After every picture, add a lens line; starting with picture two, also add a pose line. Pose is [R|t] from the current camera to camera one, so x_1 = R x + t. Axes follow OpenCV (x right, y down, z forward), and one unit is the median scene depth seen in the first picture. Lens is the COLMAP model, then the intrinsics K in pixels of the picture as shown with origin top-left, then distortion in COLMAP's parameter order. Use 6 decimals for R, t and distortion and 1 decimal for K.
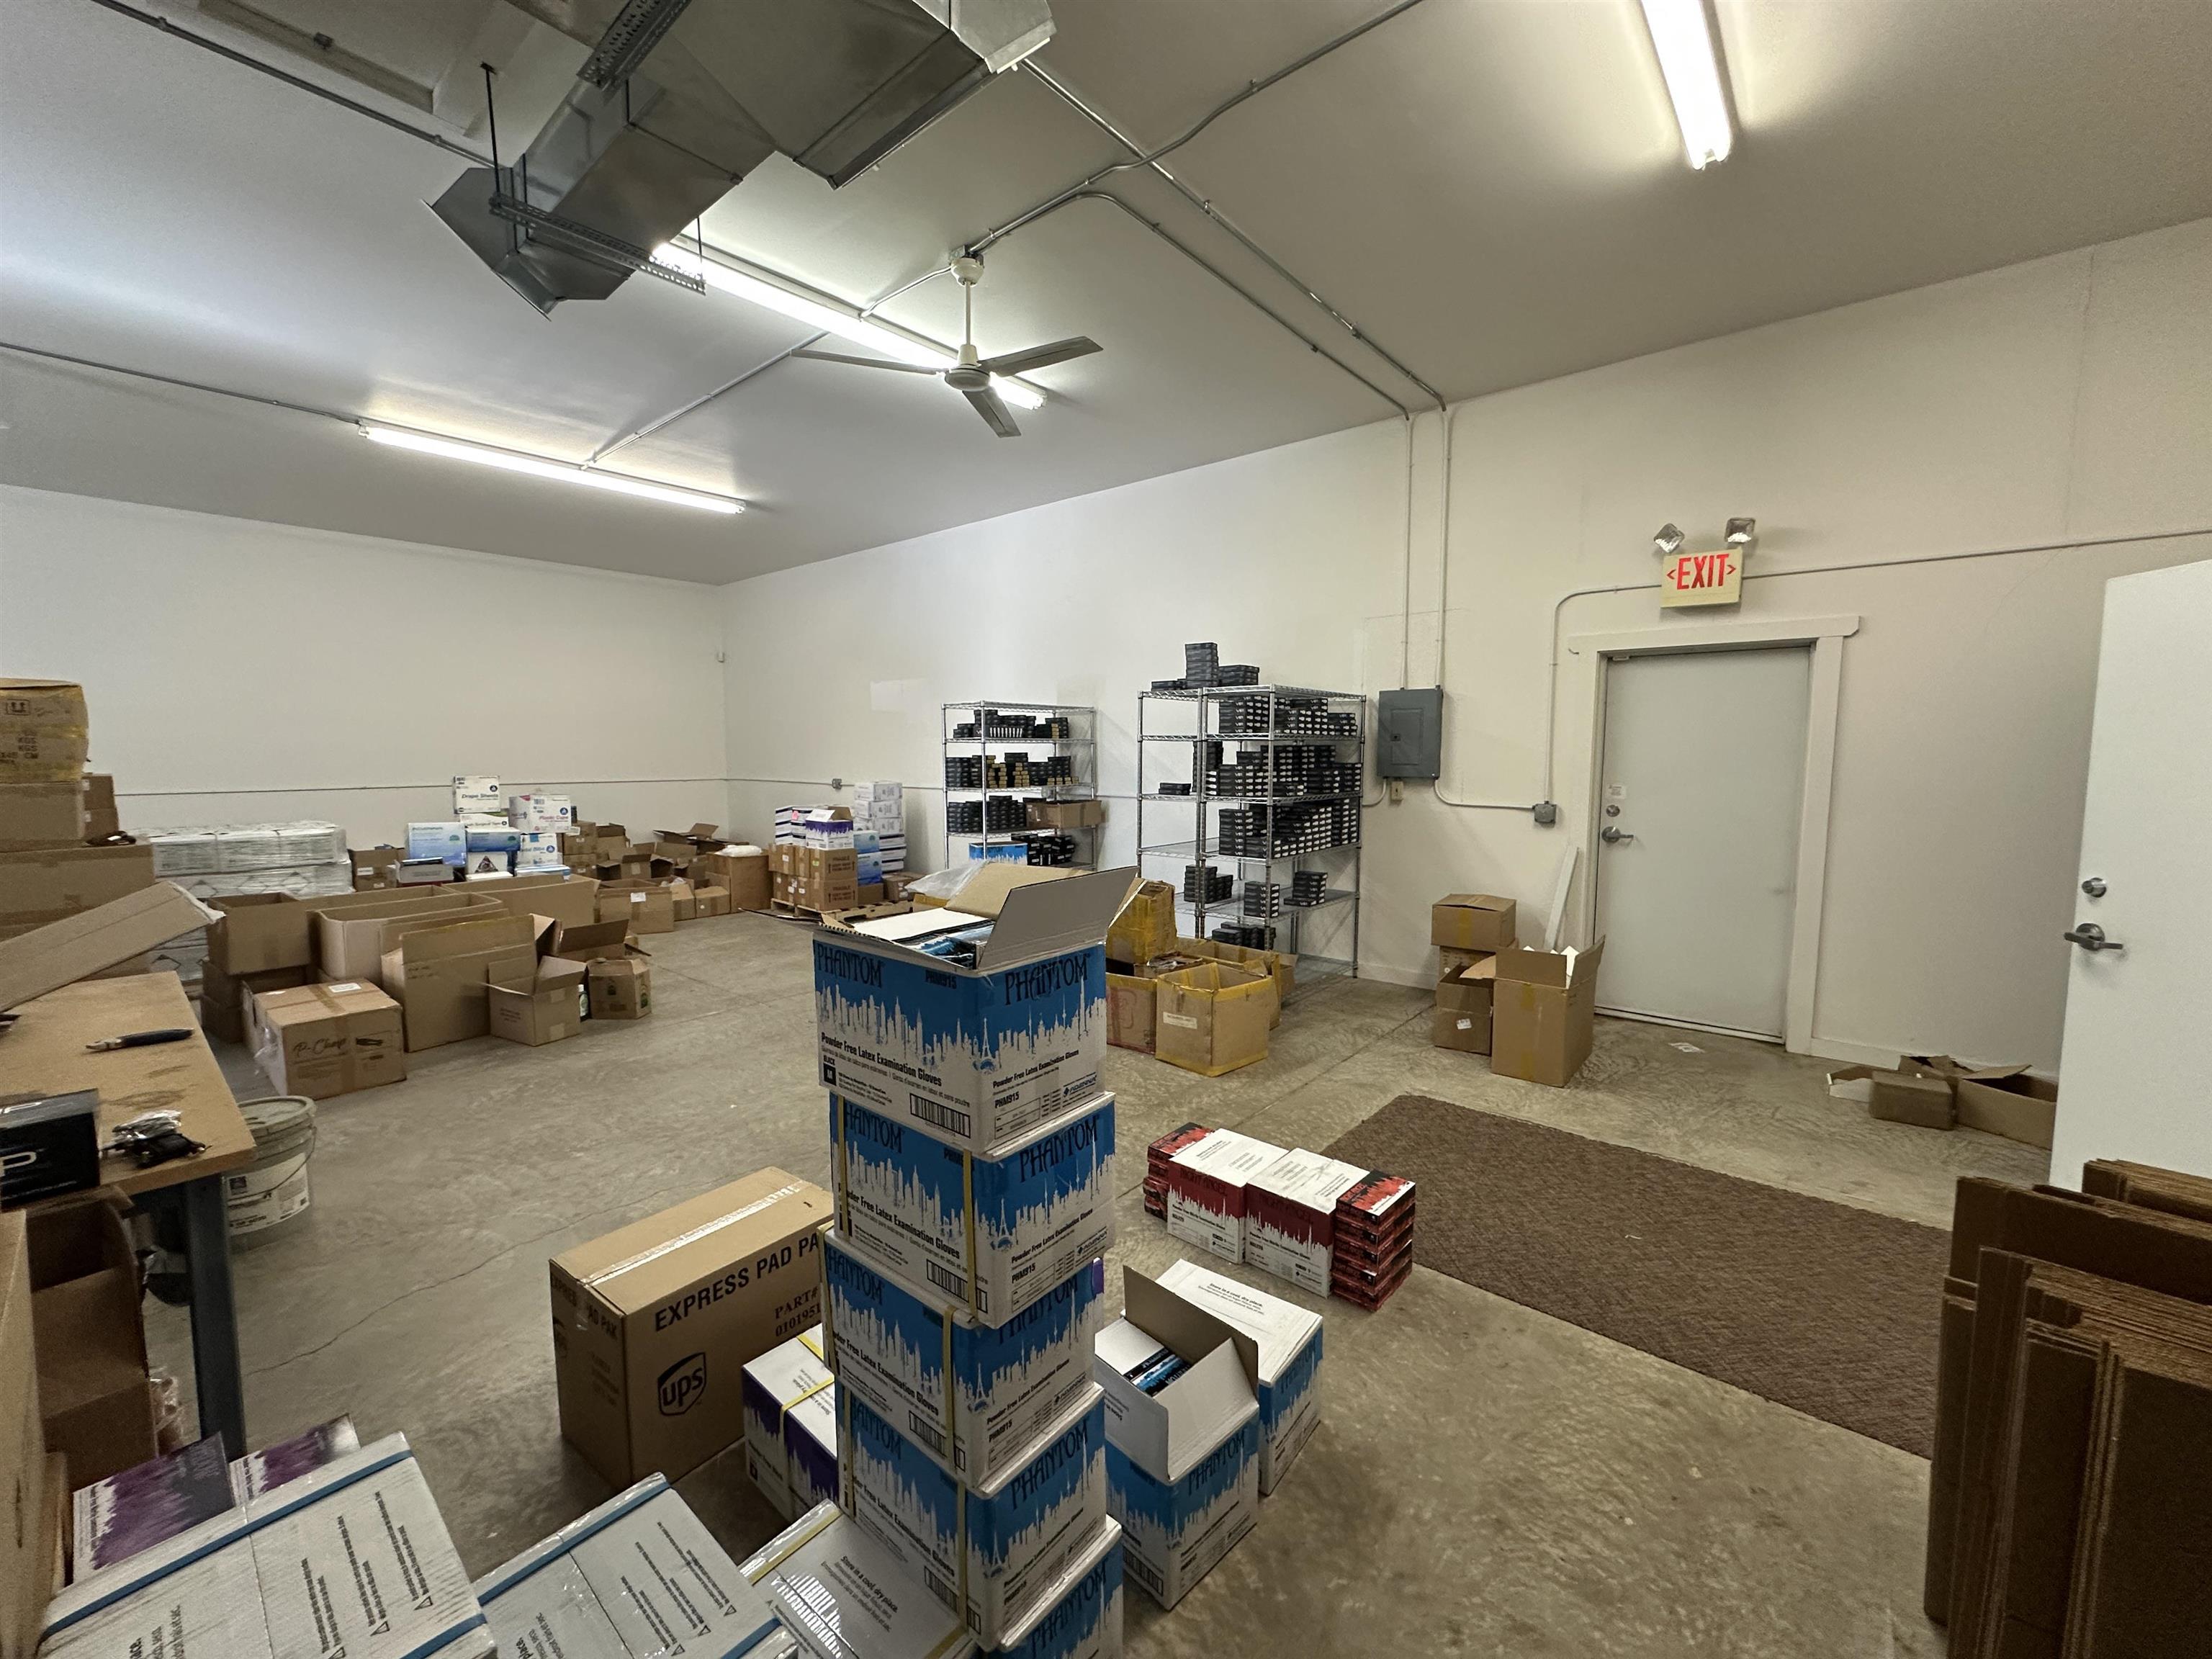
lens RADIAL K [[879.2, 0, 1102.2], [0, 879.2, 825.7], [0, 0, 1]] dist [-0.003938, 0.000619]
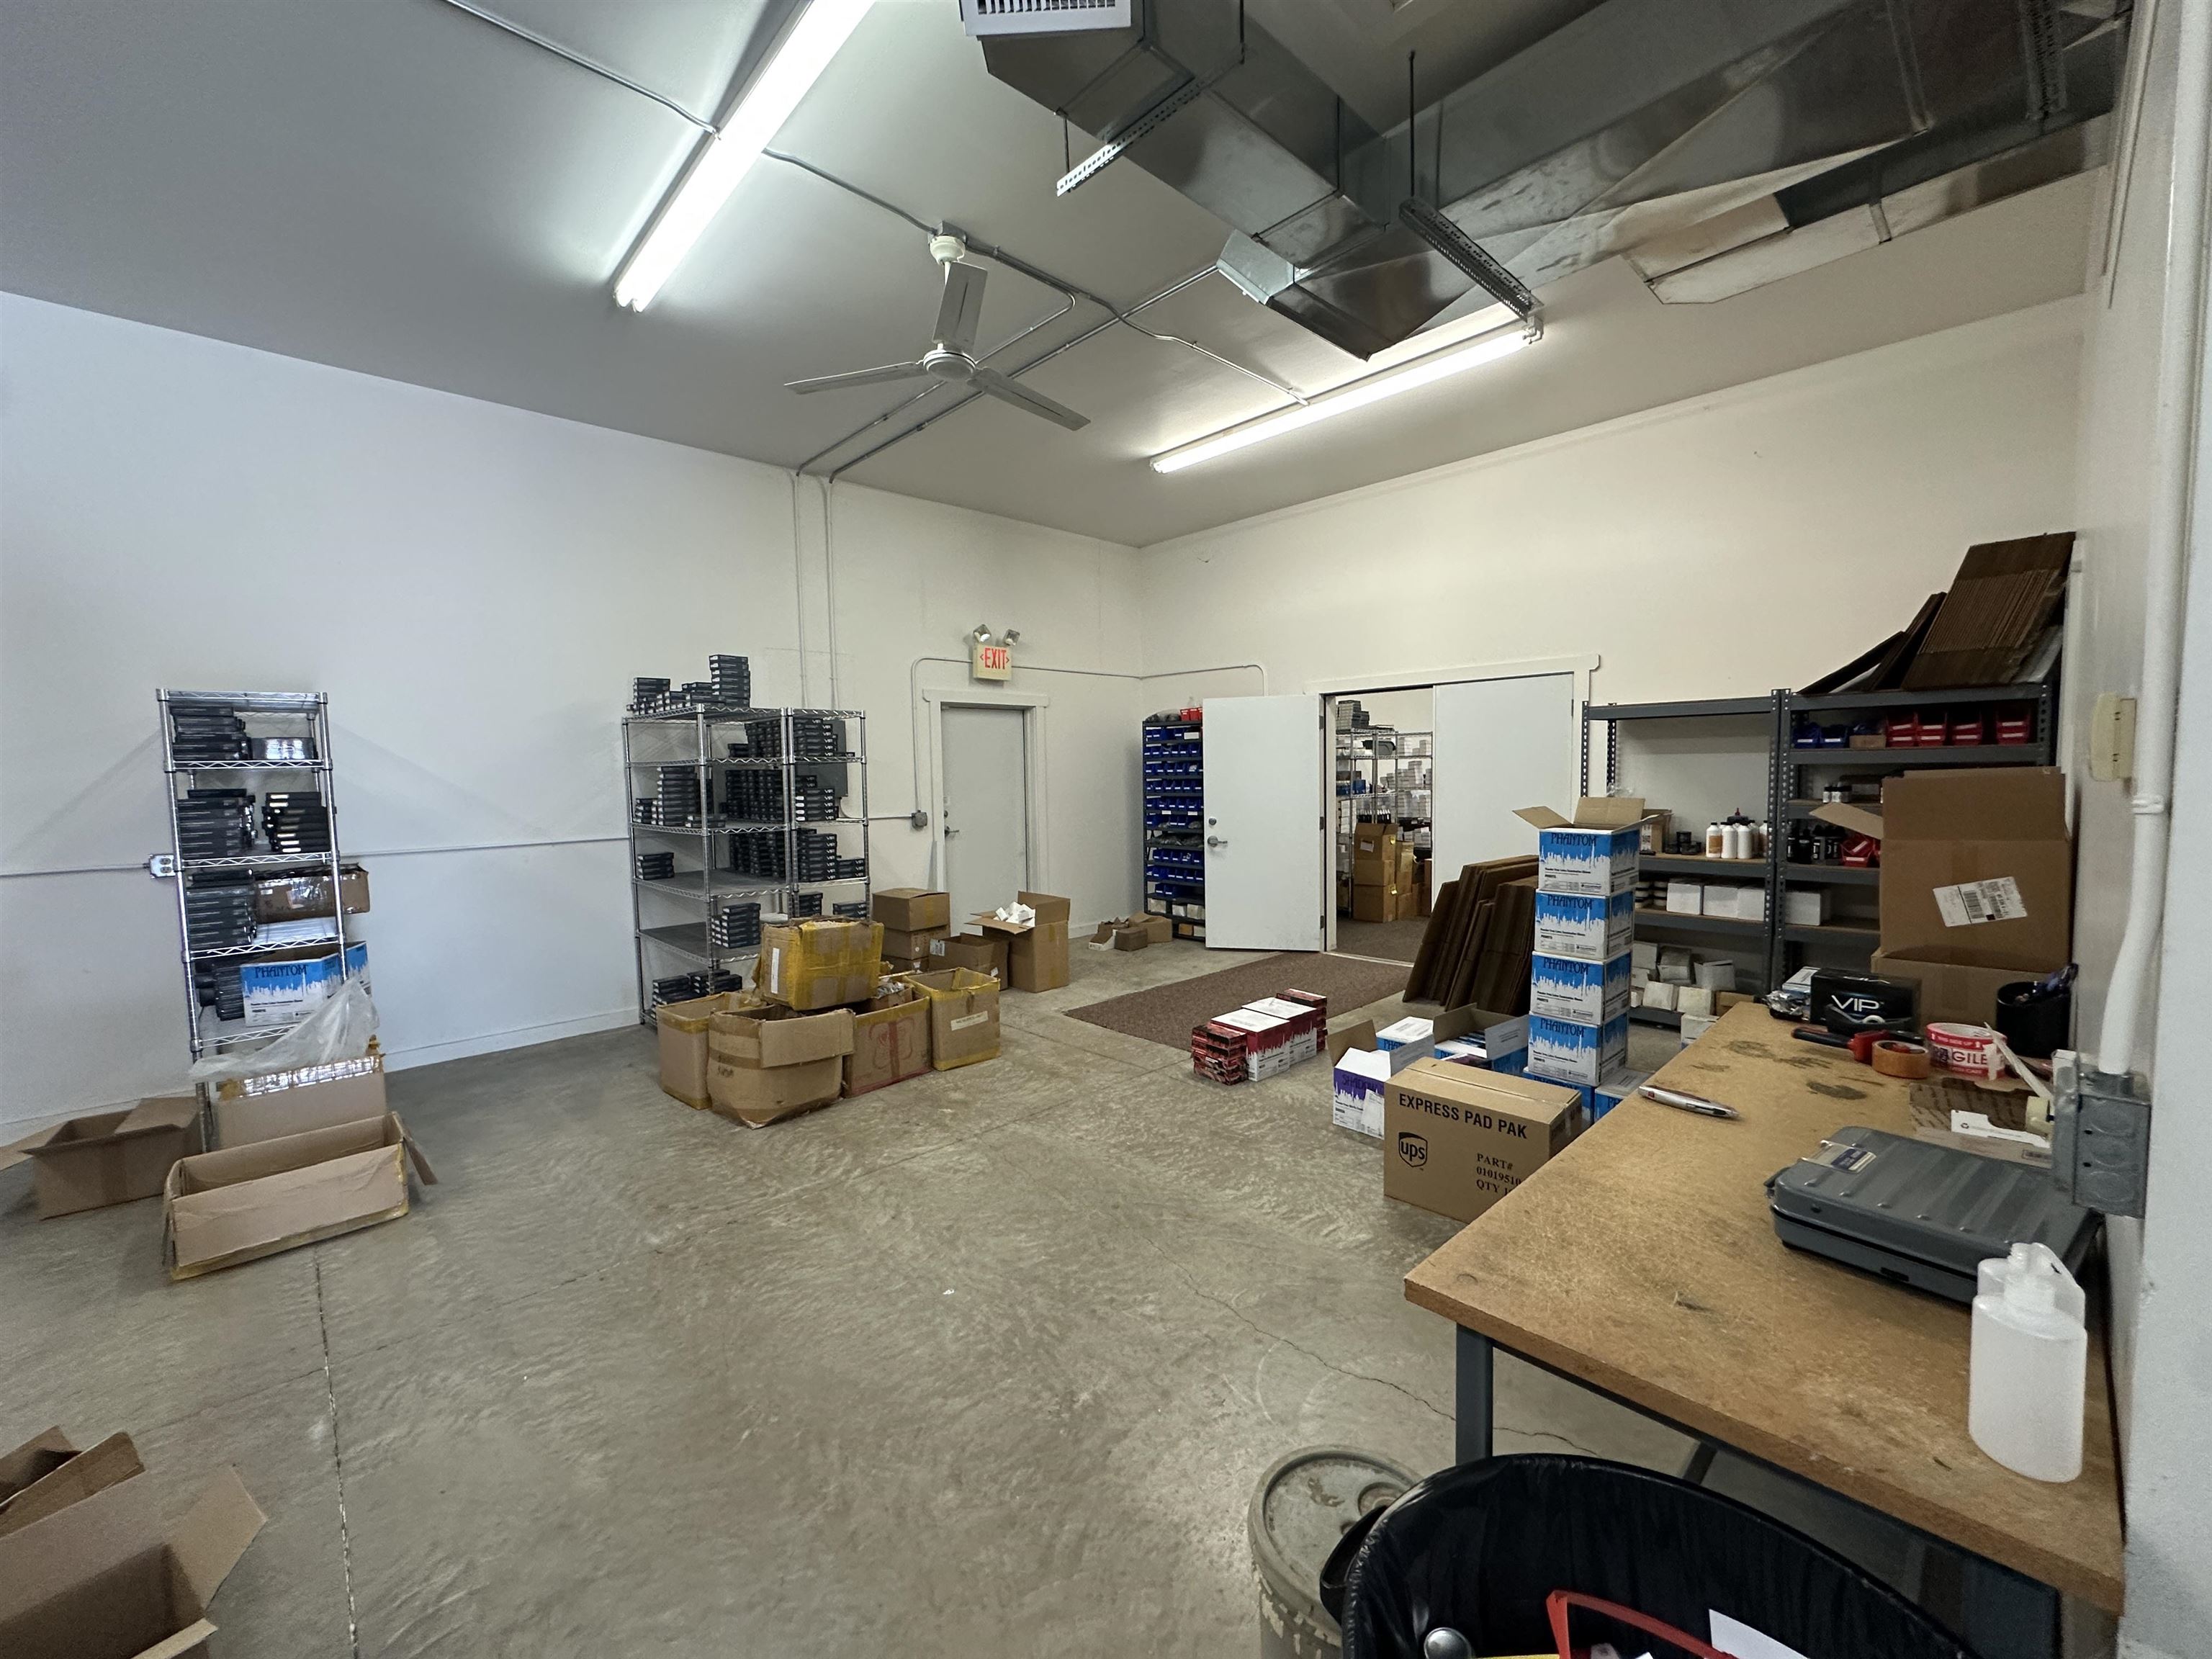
lens RADIAL K [[879.2, 0, 1105.5], [0, 879.2, 830.4], [0, 0, 1]] dist [-0.003938, 0.000619]
pose [[0.109107, -0.071275, 0.991471, -0.822282], [0.103275, 0.992841, 0.060008, -0.050736], [-0.988650, 0.095847, 0.115687, 0.596225]]
